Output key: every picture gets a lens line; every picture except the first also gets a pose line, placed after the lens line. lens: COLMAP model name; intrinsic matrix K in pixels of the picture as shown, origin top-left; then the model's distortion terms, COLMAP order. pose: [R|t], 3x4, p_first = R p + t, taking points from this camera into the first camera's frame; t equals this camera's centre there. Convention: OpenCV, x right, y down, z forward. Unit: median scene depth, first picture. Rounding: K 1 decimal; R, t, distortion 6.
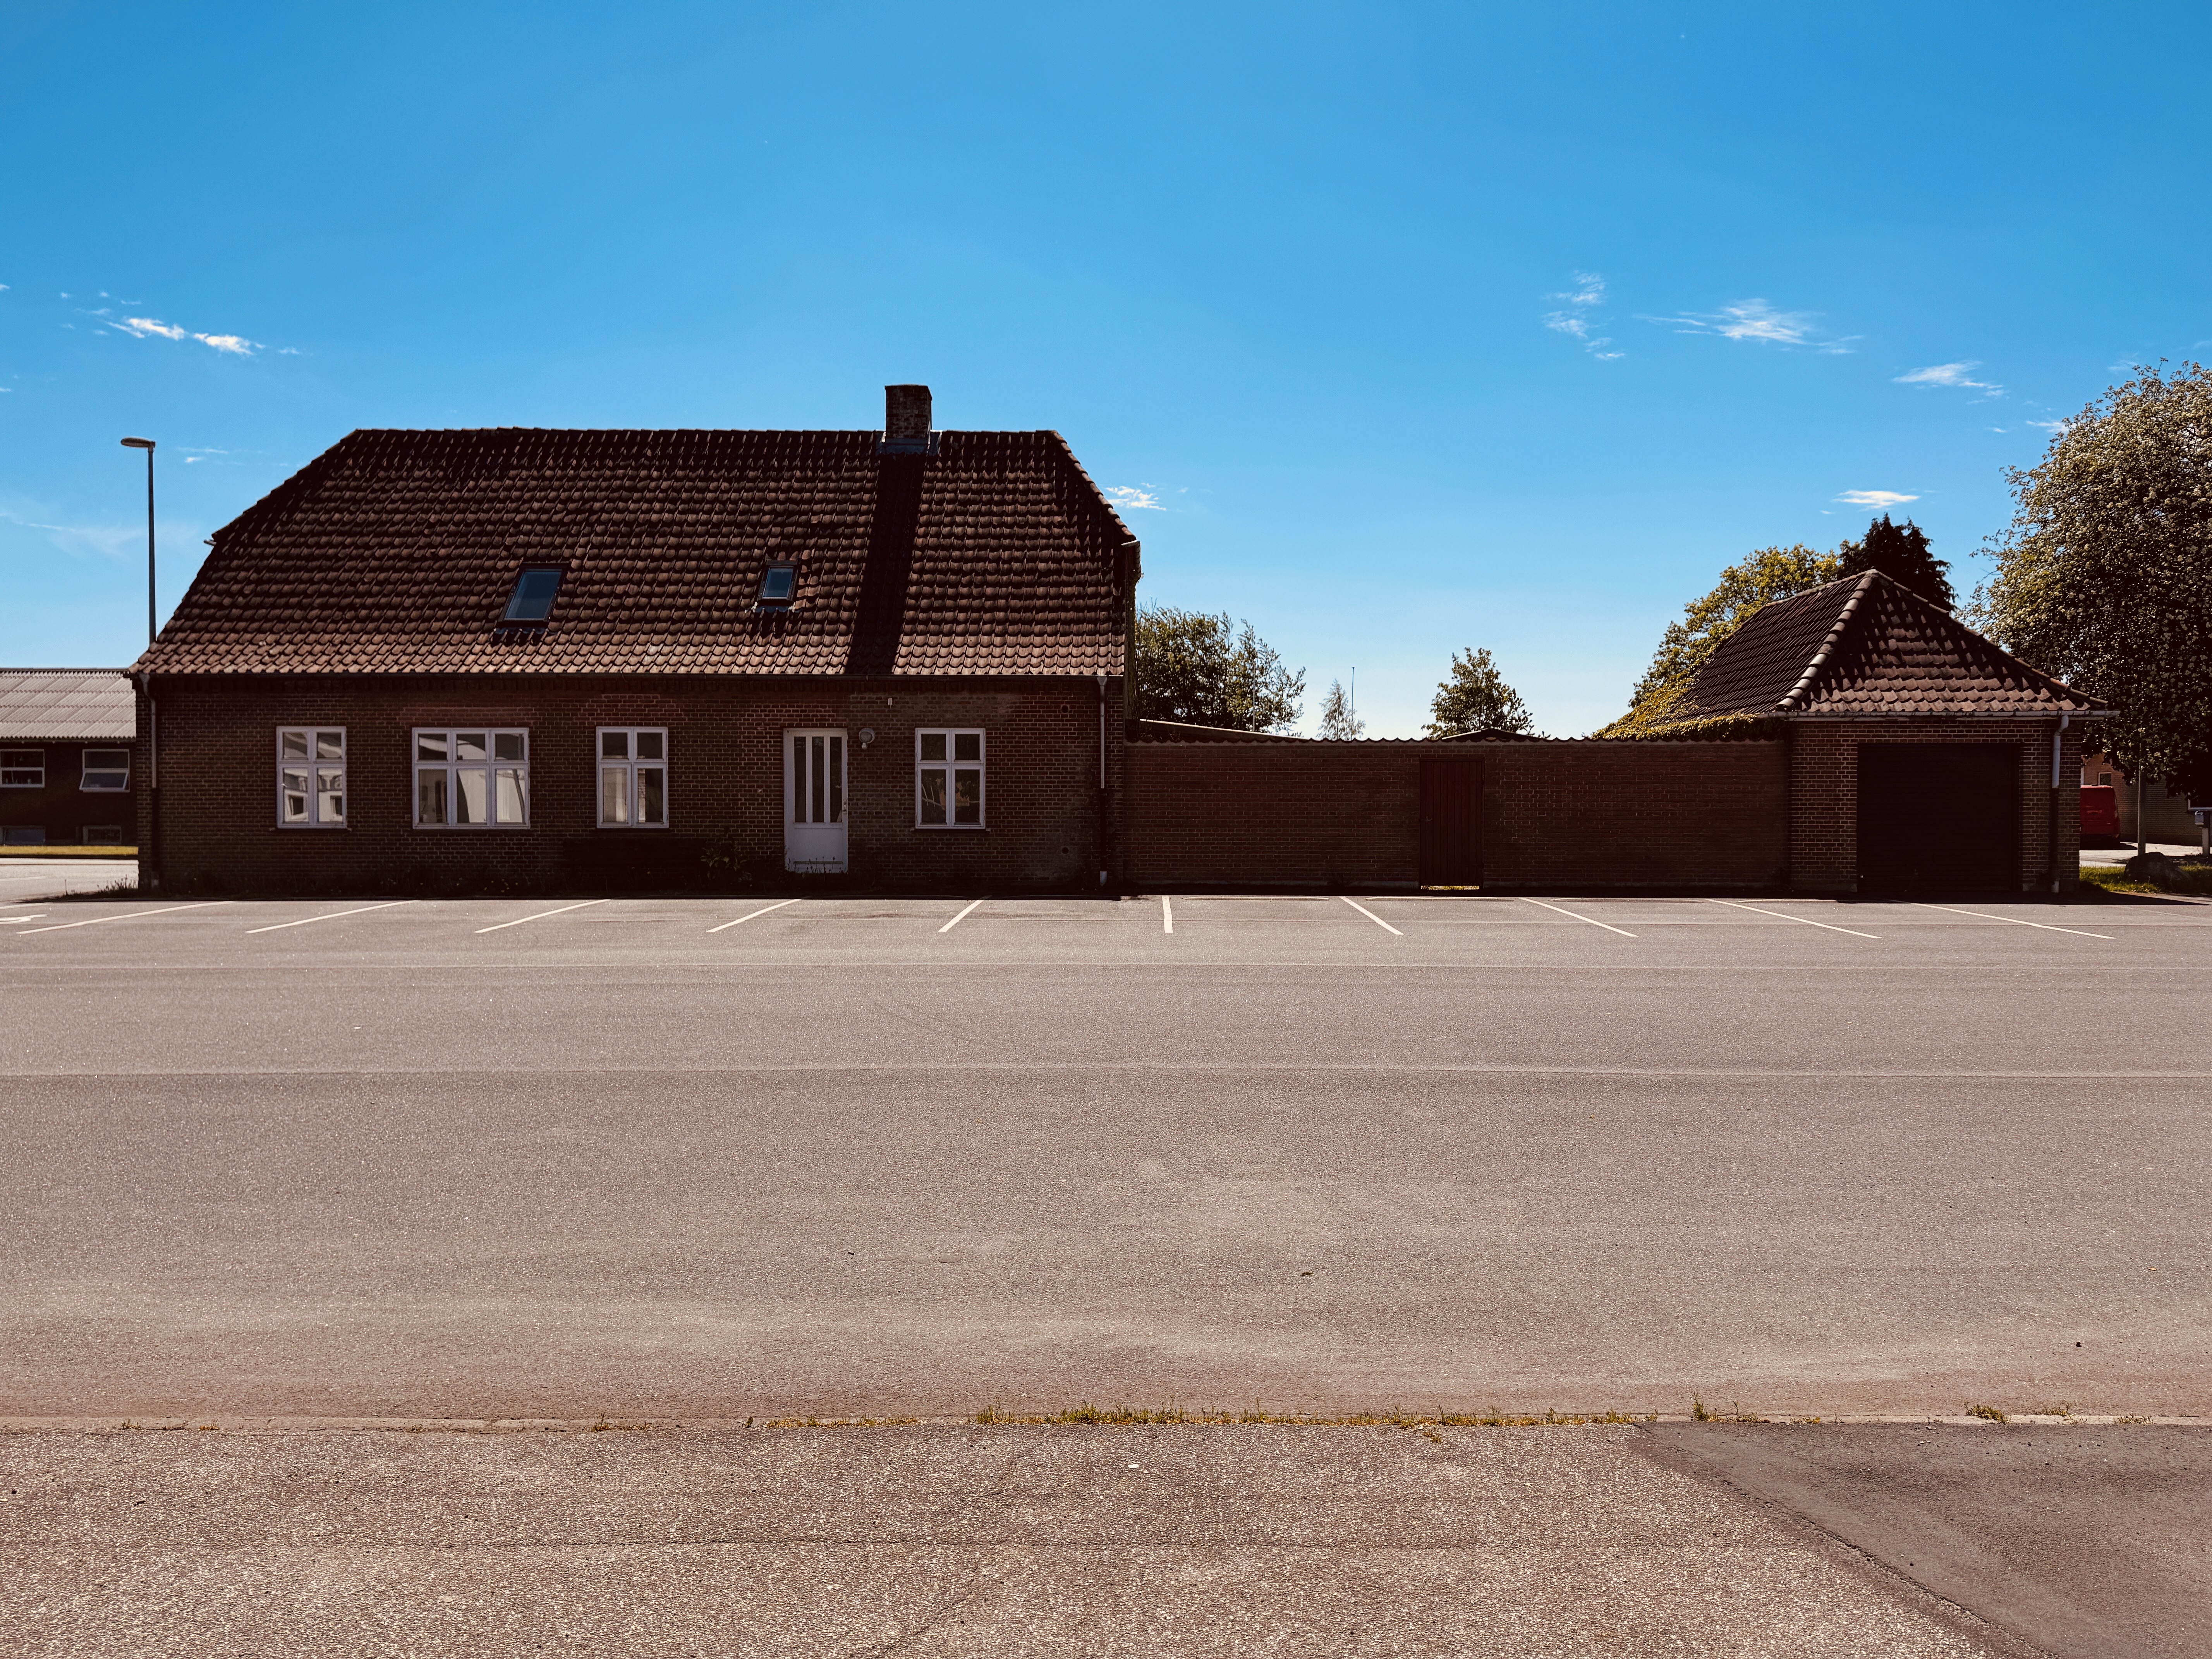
lens RADIAL K [[1496.5, 0, 1106.0], [0, 1496.5, 829.5], [0, 0, 1]] dist [0.152184, -0.209065]
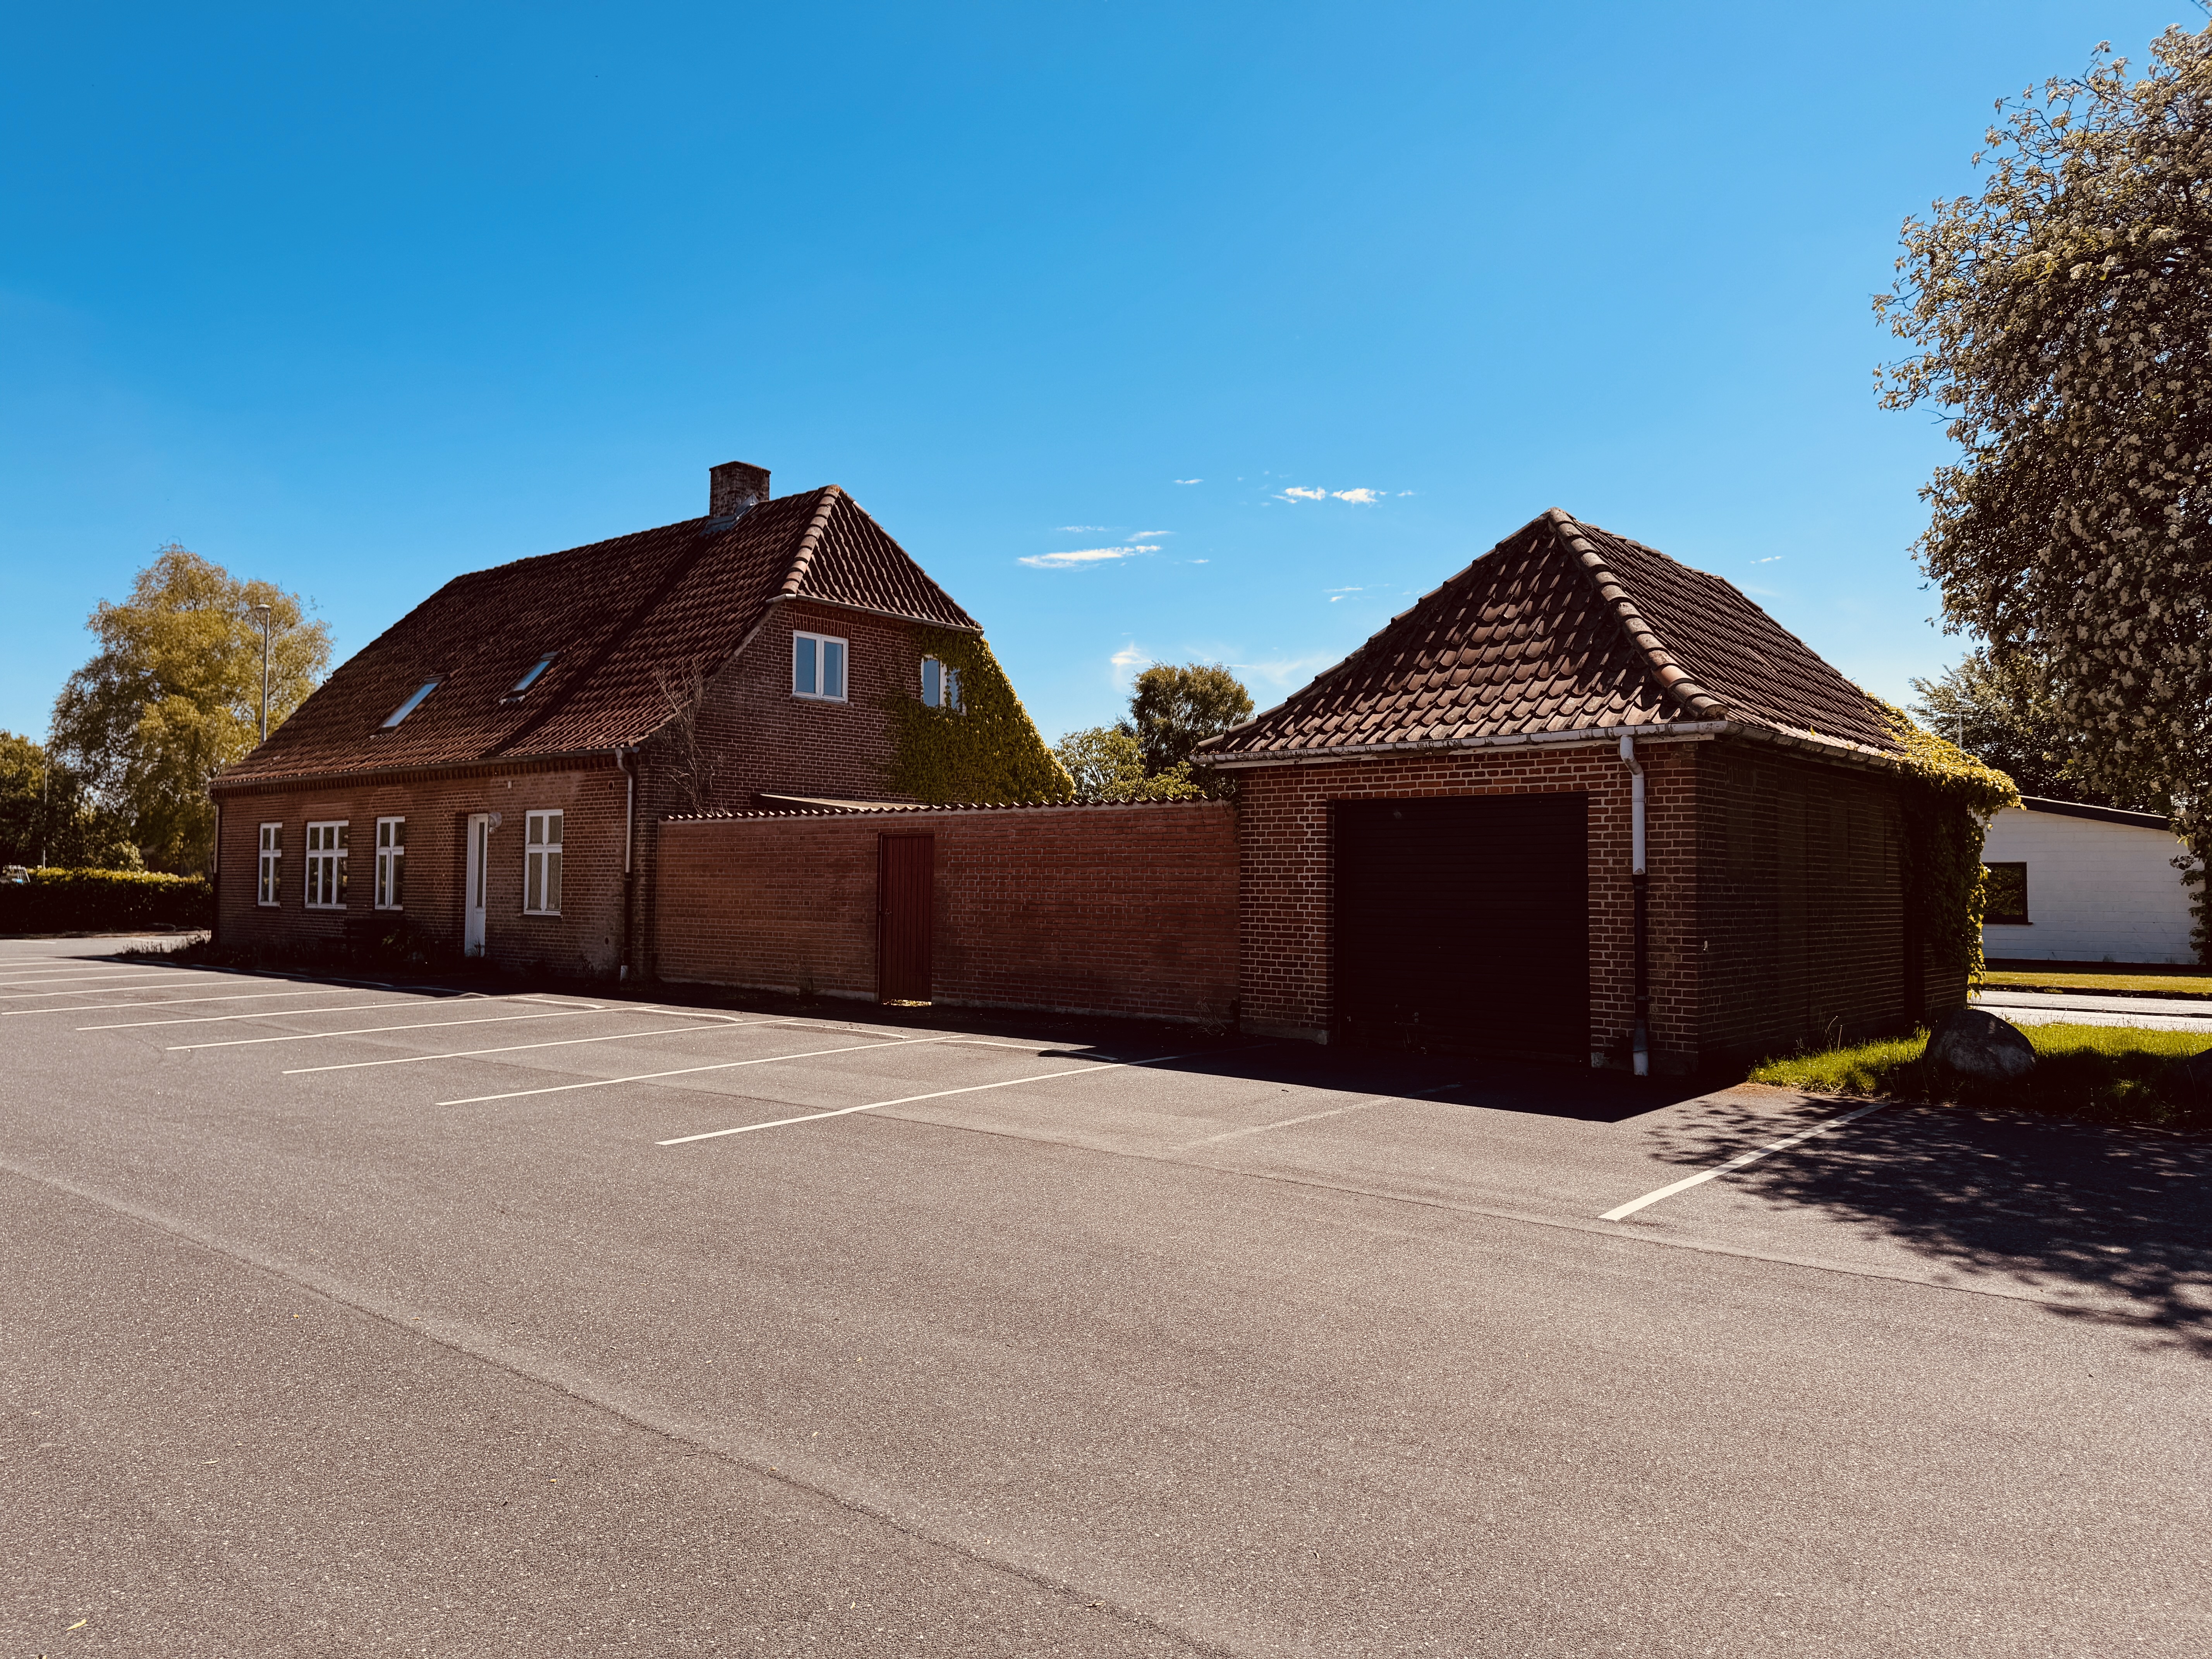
lens RADIAL K [[1496.5, 0, 1106.0], [0, 1496.5, 829.5], [0, 0, 1]] dist [0.152184, -0.209065]
pose [[0.776495, -0.017702, -0.629875, 0.789357], [-0.016809, 0.998668, -0.048787, -0.013475], [0.629900, 0.048470, 0.775163, 0.469925]]
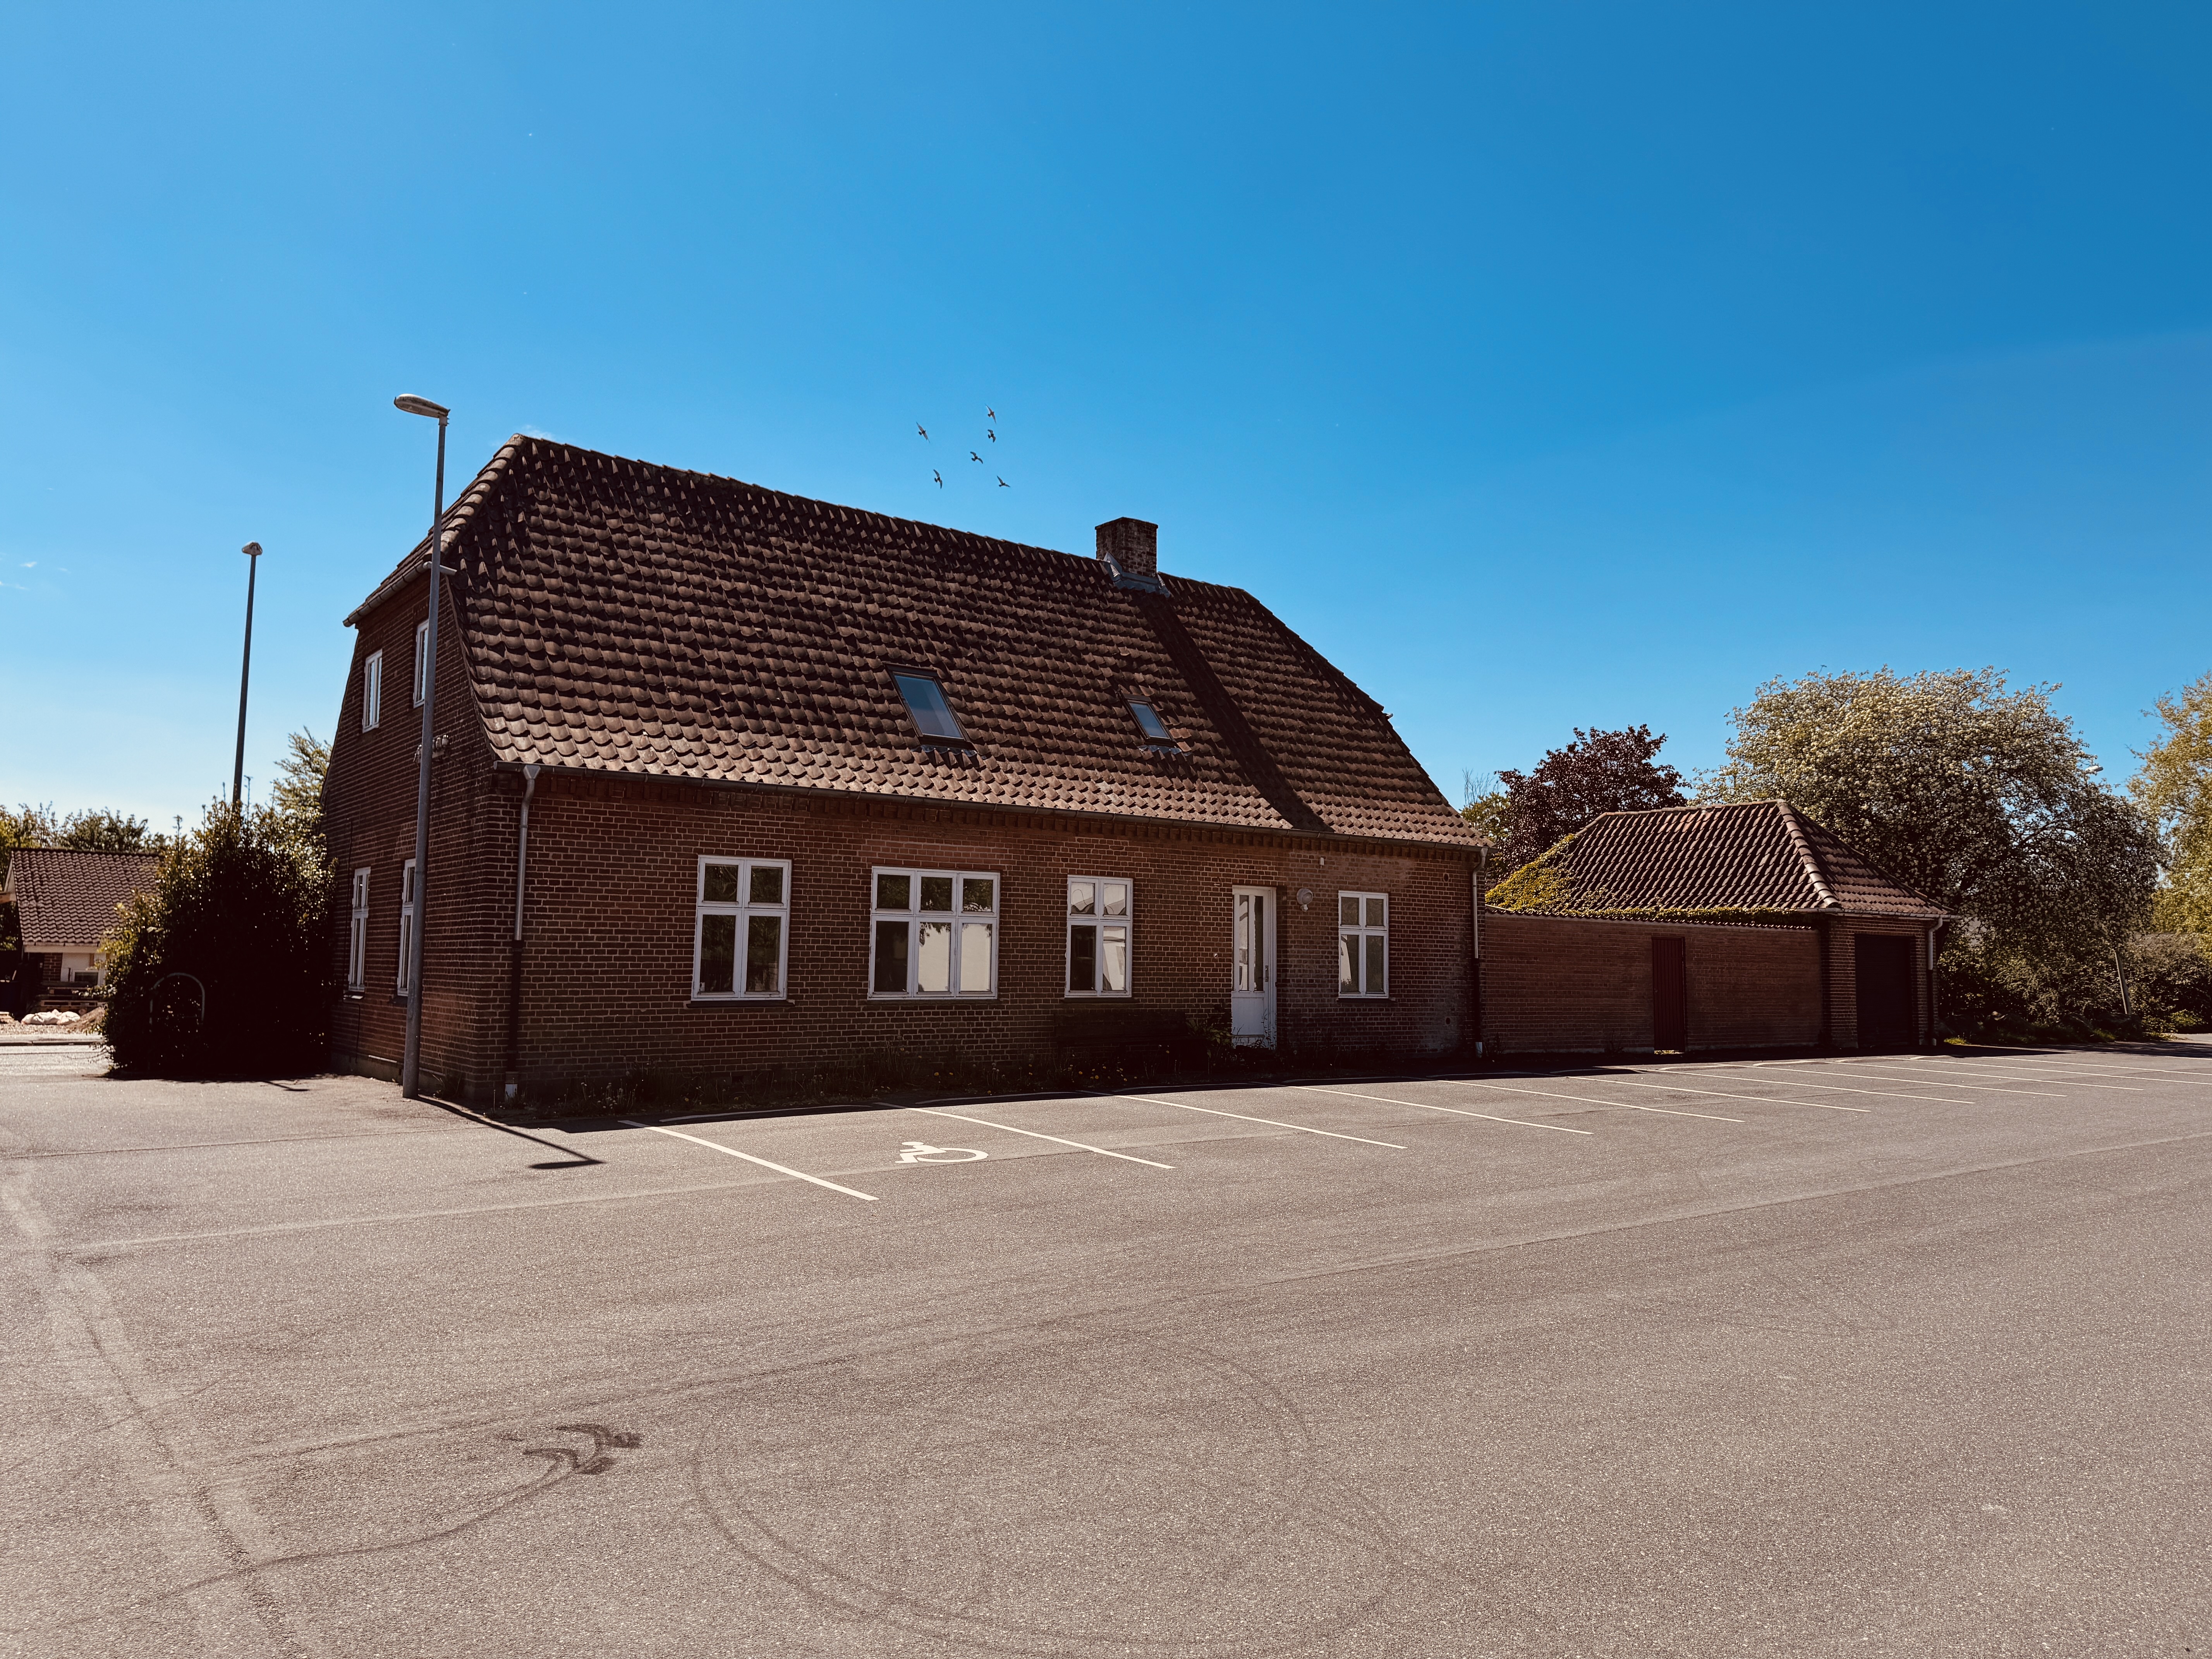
lens RADIAL K [[1496.5, 0, 1106.0], [0, 1496.5, 829.5], [0, 0, 1]] dist [0.152184, -0.209065]
pose [[0.793947, 0.064931, 0.604510, -0.813173], [-0.003122, 0.994703, -0.102741, -0.008312], [-0.607979, 0.079683, 0.789945, 0.340436]]
